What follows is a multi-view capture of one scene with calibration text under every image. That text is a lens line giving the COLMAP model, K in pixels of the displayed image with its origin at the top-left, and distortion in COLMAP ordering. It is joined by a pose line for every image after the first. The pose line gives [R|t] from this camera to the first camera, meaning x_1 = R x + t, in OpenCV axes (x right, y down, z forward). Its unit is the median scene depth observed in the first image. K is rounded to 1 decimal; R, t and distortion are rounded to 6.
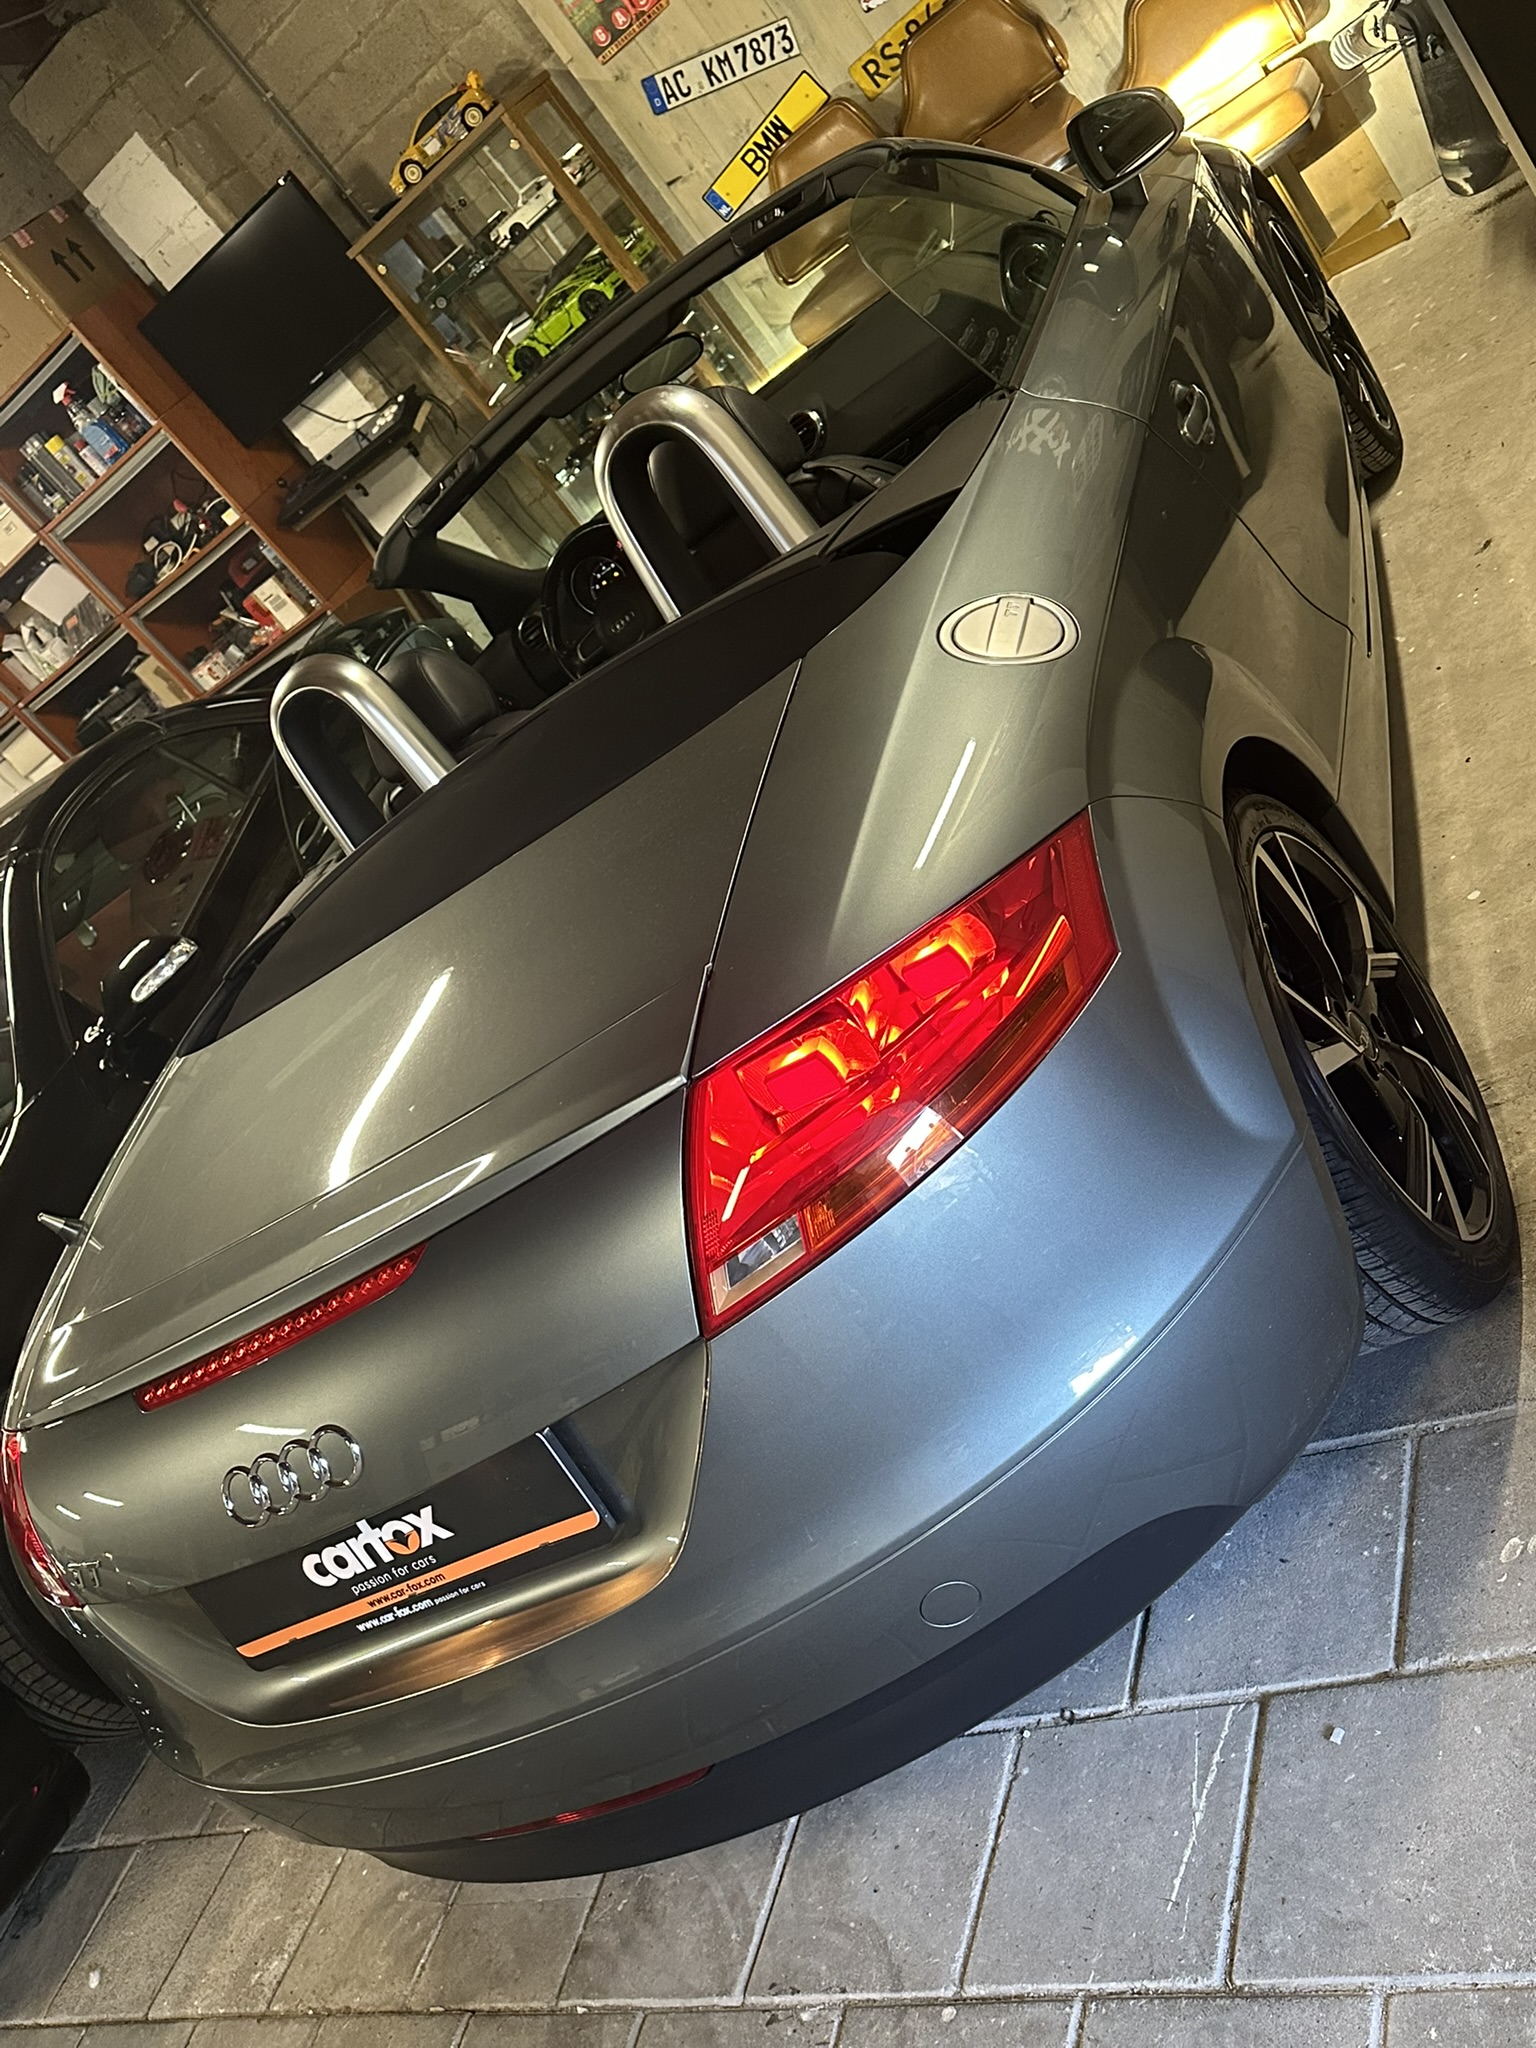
lens RADIAL K [[1887.5, 0, 768.0], [0, 1887.5, 1024.0], [0, 0, 1]] dist [0.093908, -0.176531]
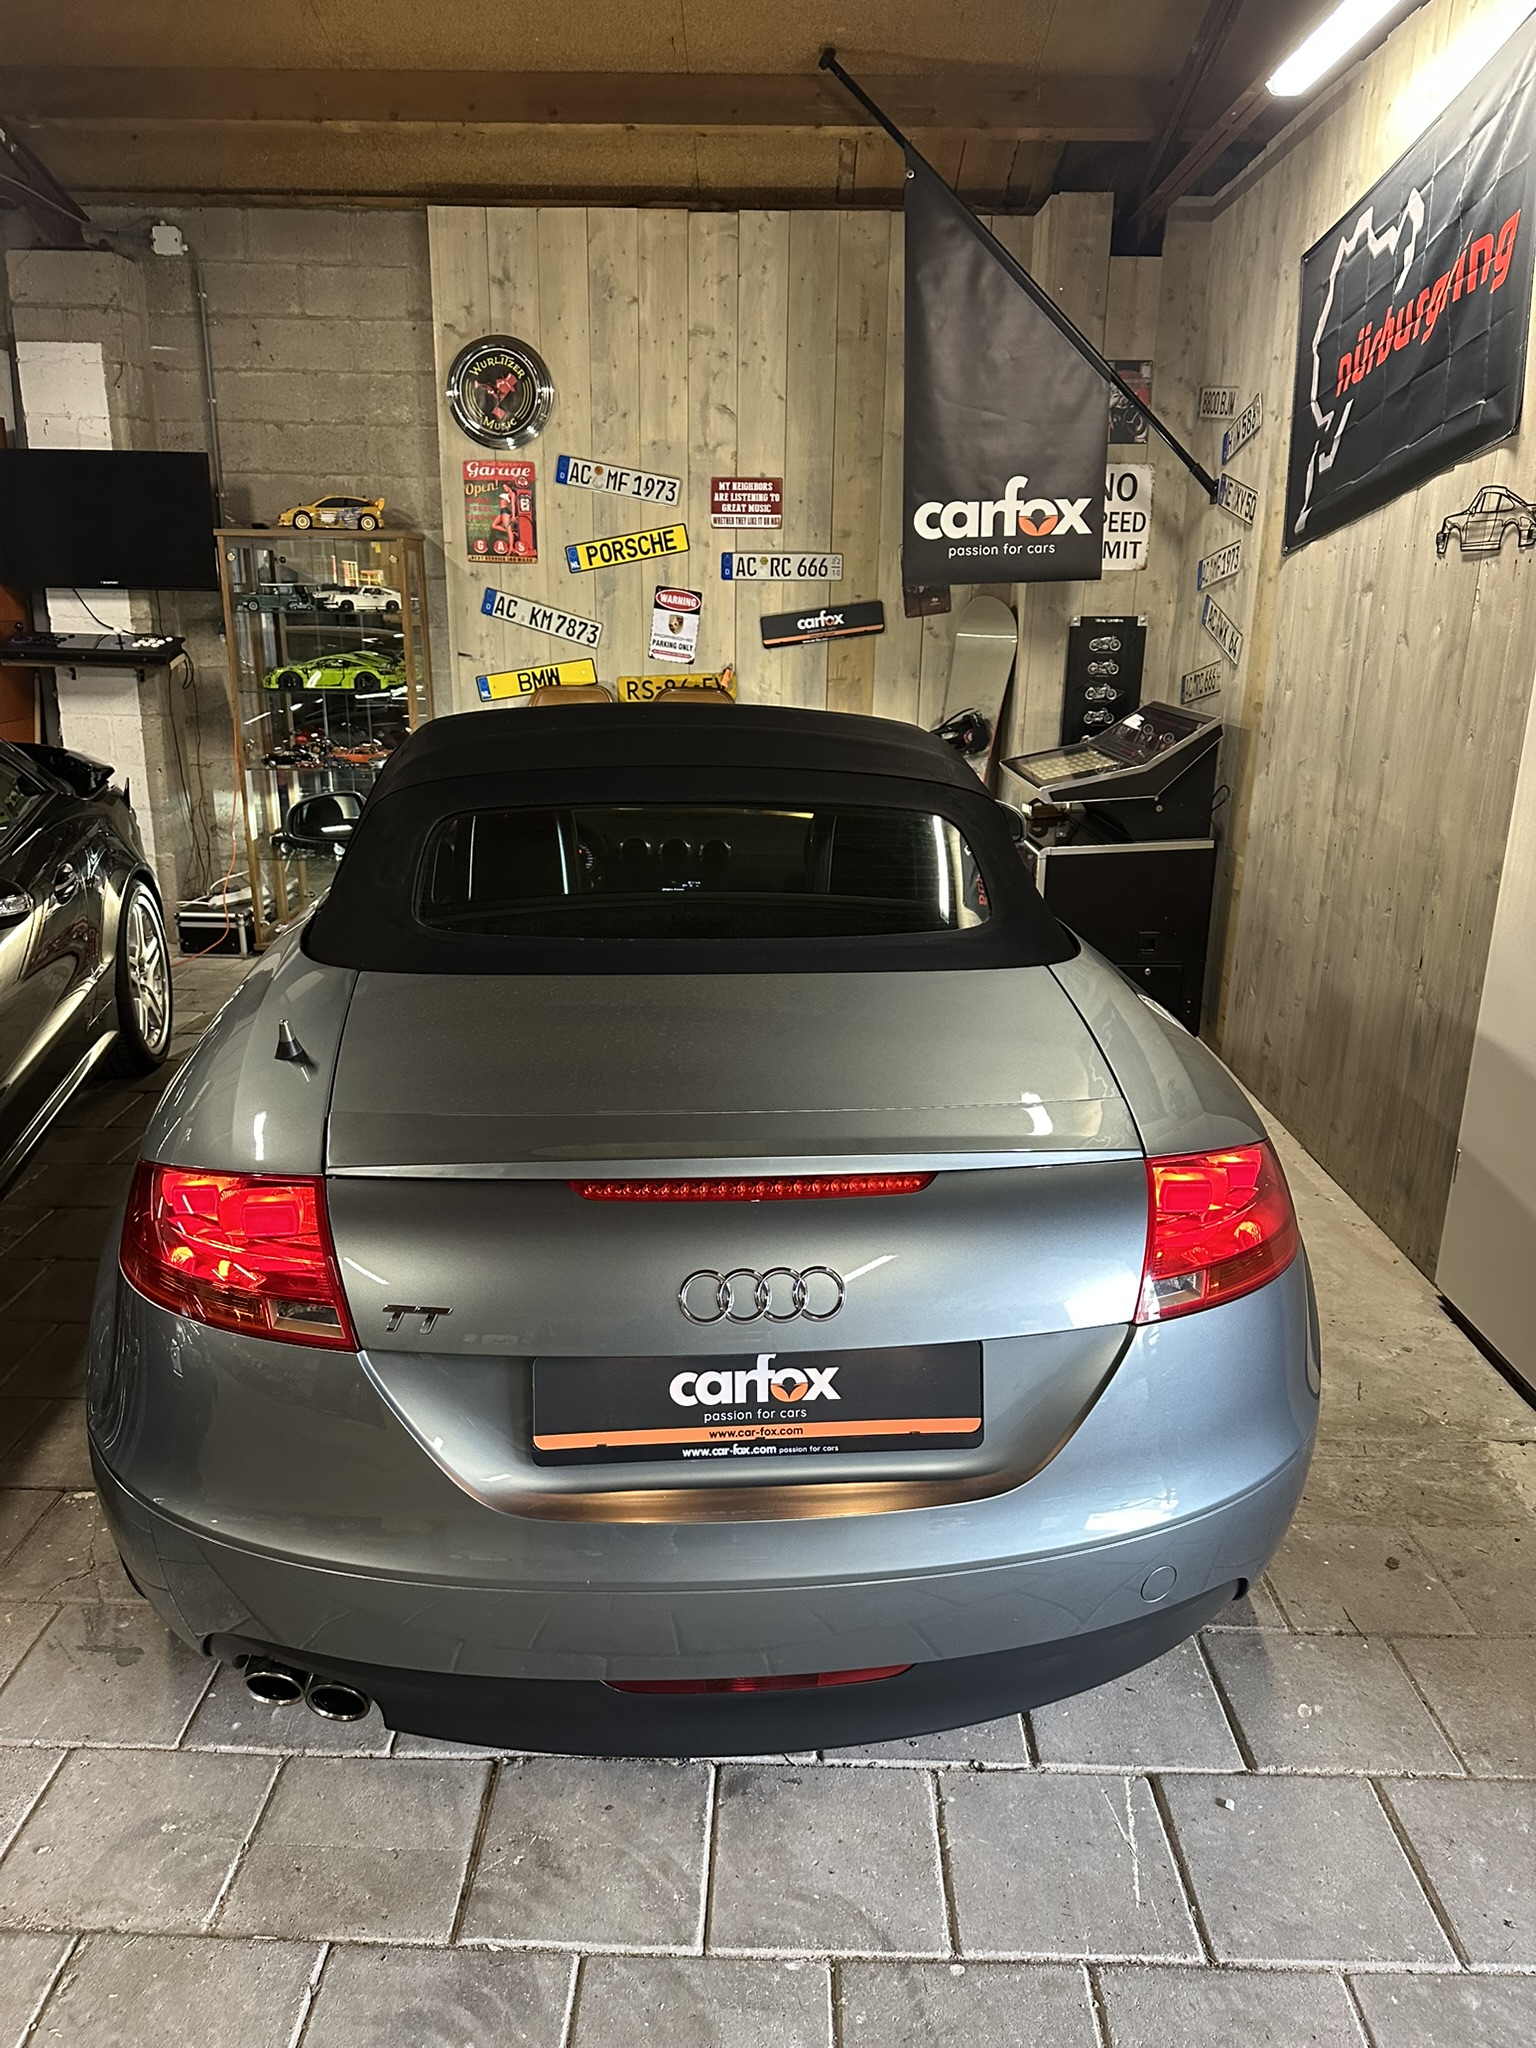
lens RADIAL K [[1445.0, 0, 768.0], [0, 1445.0, 1024.0], [0, 0, 1]] dist [0.051438, -0.066057]
pose [[0.722504, 0.522959, 0.452219, -0.530355], [-0.347710, 0.840209, -0.416109, 0.329211], [-0.597566, 0.143400, 0.788892, 0.198481]]
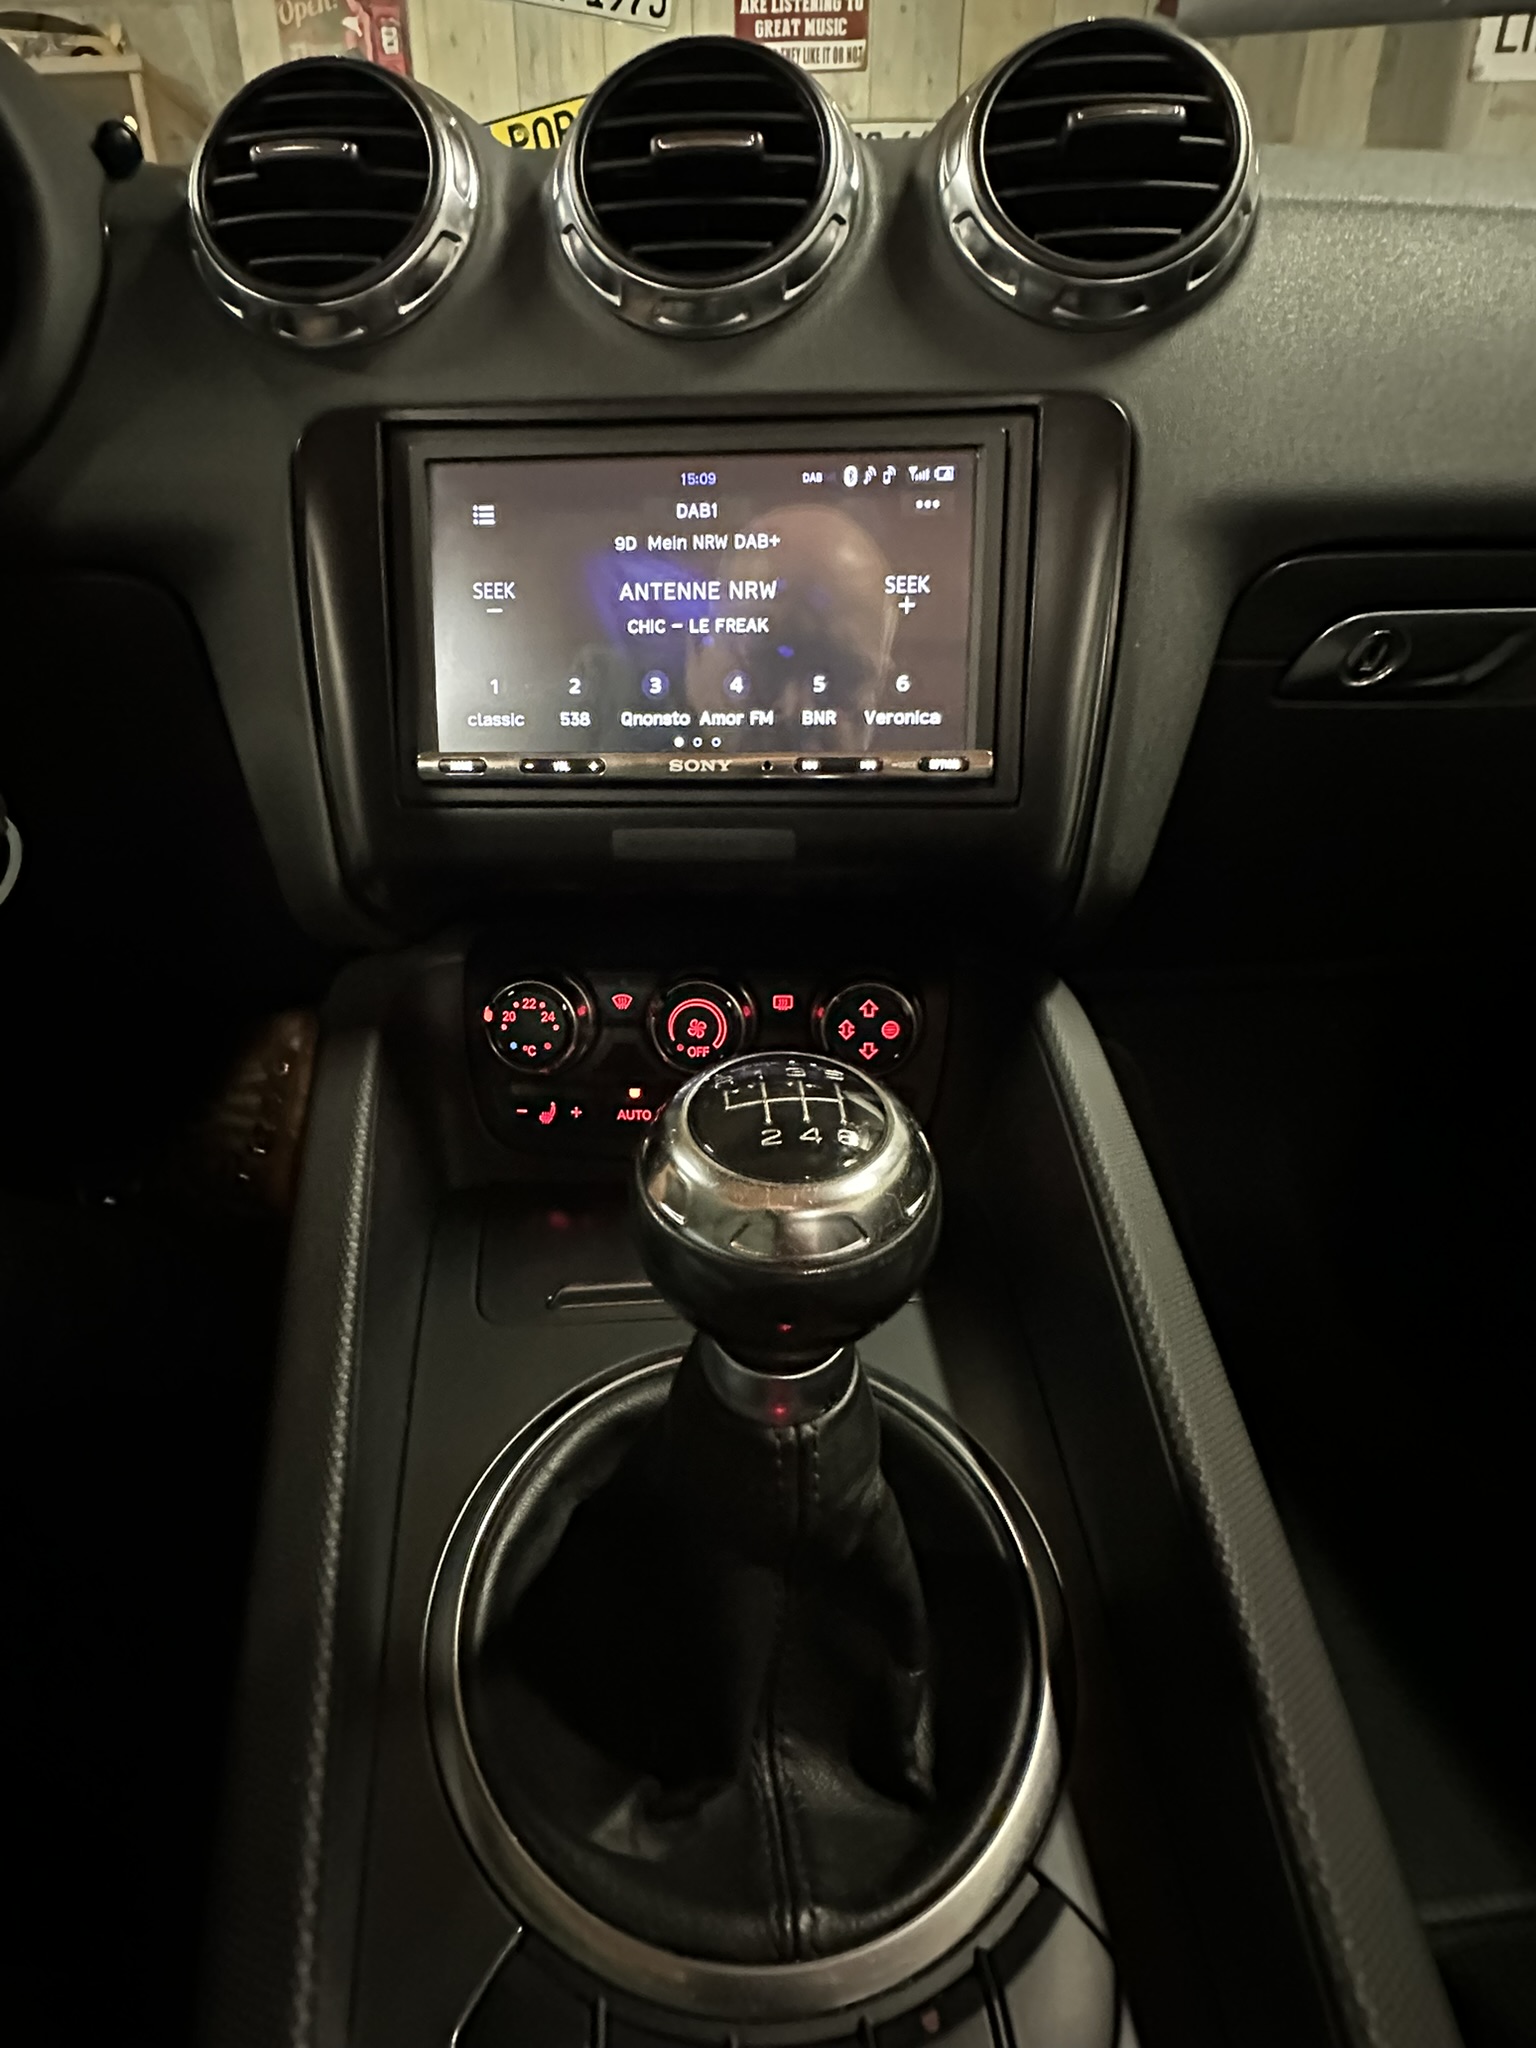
lens RADIAL K [[1044.3, 0, 722.1], [0, 1044.3, 1020.4], [0, 0, 1]] dist [-0.015757, -0.000271]
pose [[0.746405, 0.445596, 0.494291, -0.027664], [-0.339014, 0.893740, -0.293764, -0.298380], [-0.572668, 0.051696, 0.818156, 1.330749]]
